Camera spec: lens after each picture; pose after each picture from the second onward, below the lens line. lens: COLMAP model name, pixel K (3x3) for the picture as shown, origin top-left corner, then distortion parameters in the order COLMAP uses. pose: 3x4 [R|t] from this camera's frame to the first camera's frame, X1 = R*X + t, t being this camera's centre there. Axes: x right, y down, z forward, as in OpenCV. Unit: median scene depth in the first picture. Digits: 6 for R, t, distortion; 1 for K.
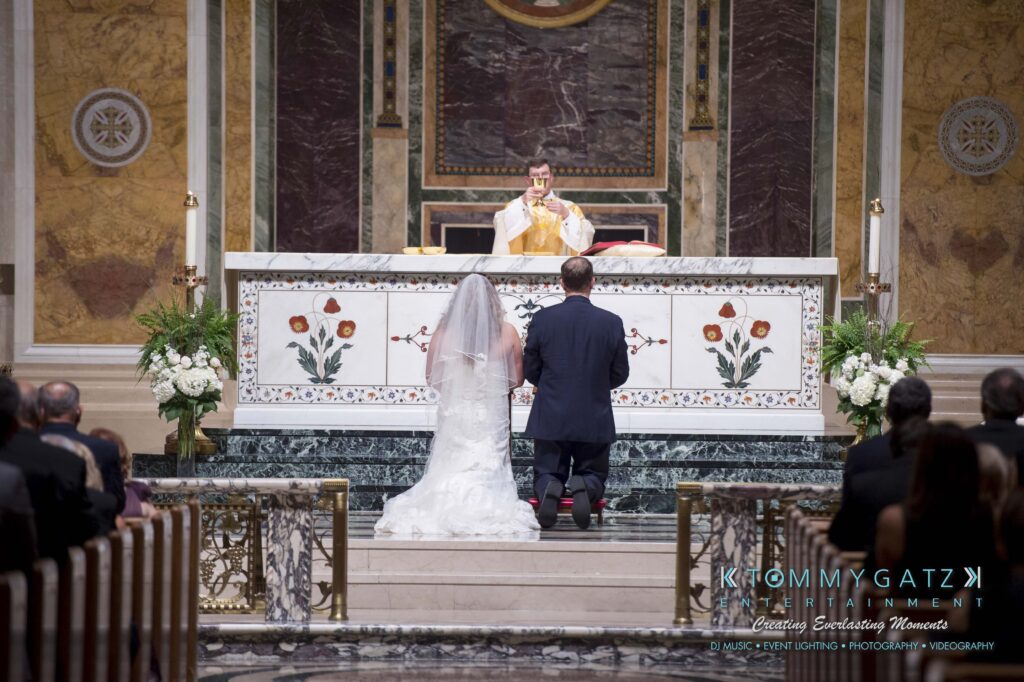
lens RADIAL K [[5870.8, 0, 512.0], [0, 5870.8, 341.0], [0, 0, 1]] dist [2.427552, -0.765849]
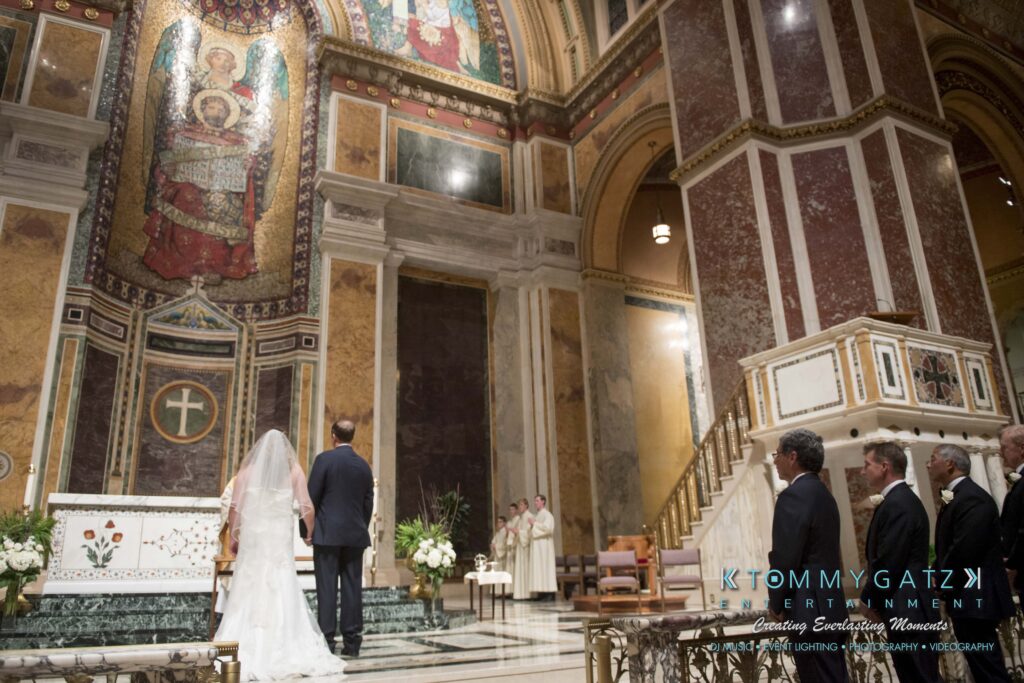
lens RADIAL K [[756.0, 0, 510.2], [0, 756.0, 330.6], [0, 0, 1]] dist [-0.050606, -0.003714]
pose [[0.869869, 0.116382, 0.479357, -0.041657], [0.042806, 0.950294, -0.308398, 0.013889], [-0.491422, 0.288785, 0.821649, 0.759811]]
